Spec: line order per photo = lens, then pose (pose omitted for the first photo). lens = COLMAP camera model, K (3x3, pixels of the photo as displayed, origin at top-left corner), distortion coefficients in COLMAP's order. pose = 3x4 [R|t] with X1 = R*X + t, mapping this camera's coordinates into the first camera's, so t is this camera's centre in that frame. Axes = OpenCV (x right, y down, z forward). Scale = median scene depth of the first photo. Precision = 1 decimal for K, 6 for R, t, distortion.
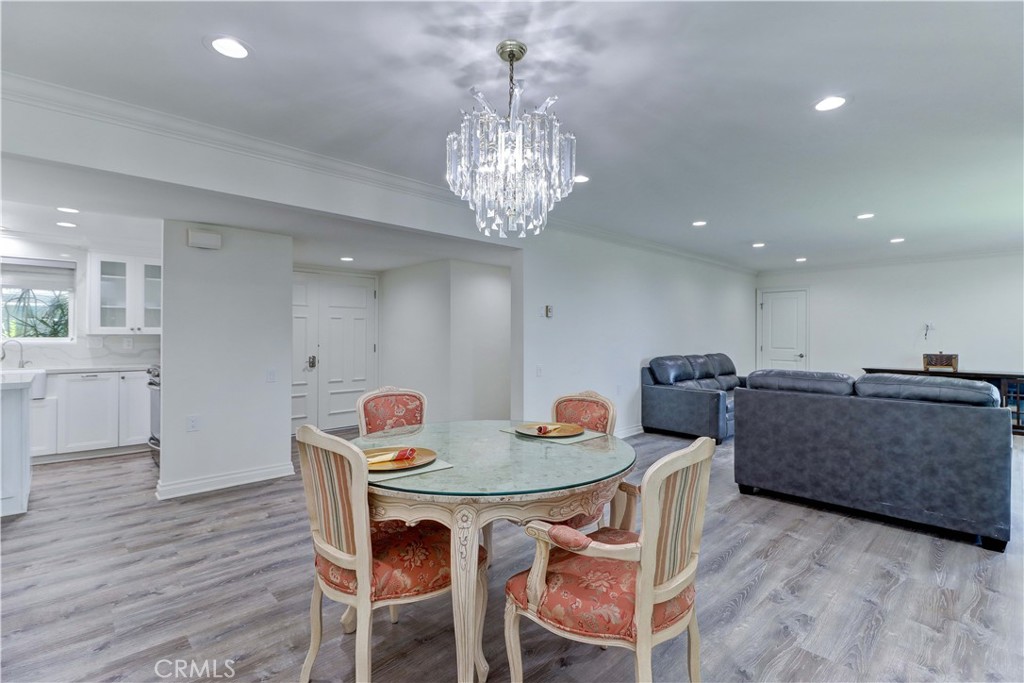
lens RADIAL K [[472.6, 0, 515.4], [0, 472.6, 334.2], [0, 0, 1]] dist [0.004233, -0.000427]
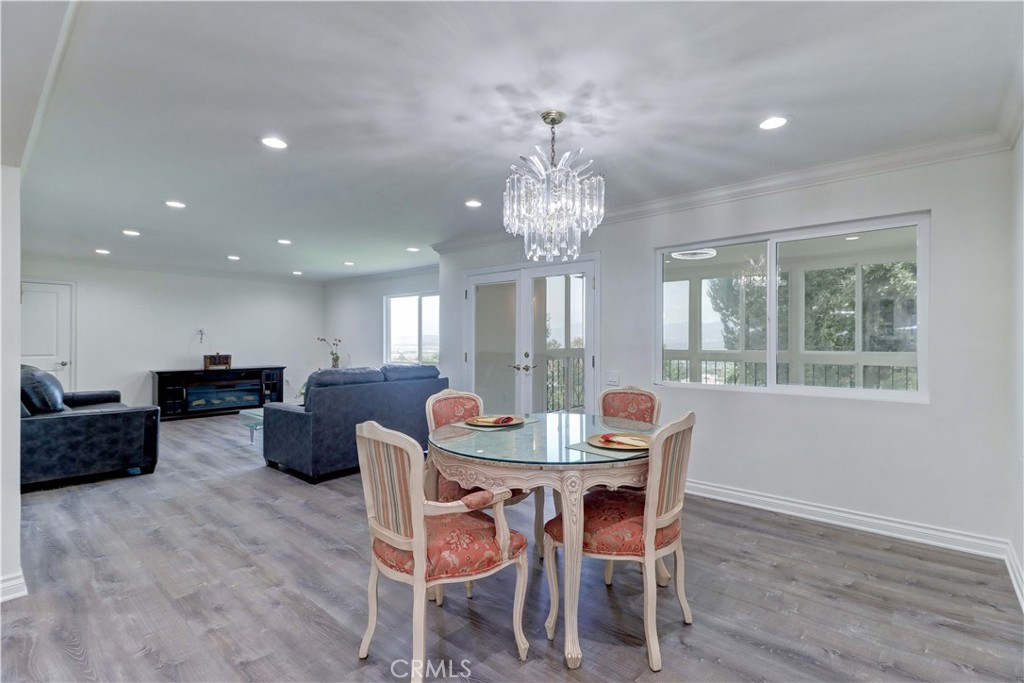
lens RADIAL K [[472.6, 0, 515.4], [0, 472.6, 334.2], [0, 0, 1]] dist [0.004233, -0.000427]
pose [[-0.091814, 0.010631, 0.995719, -0.672294], [-0.004240, 0.999930, -0.011067, -0.000964], [-0.995767, -0.005238, -0.091762, 0.649752]]
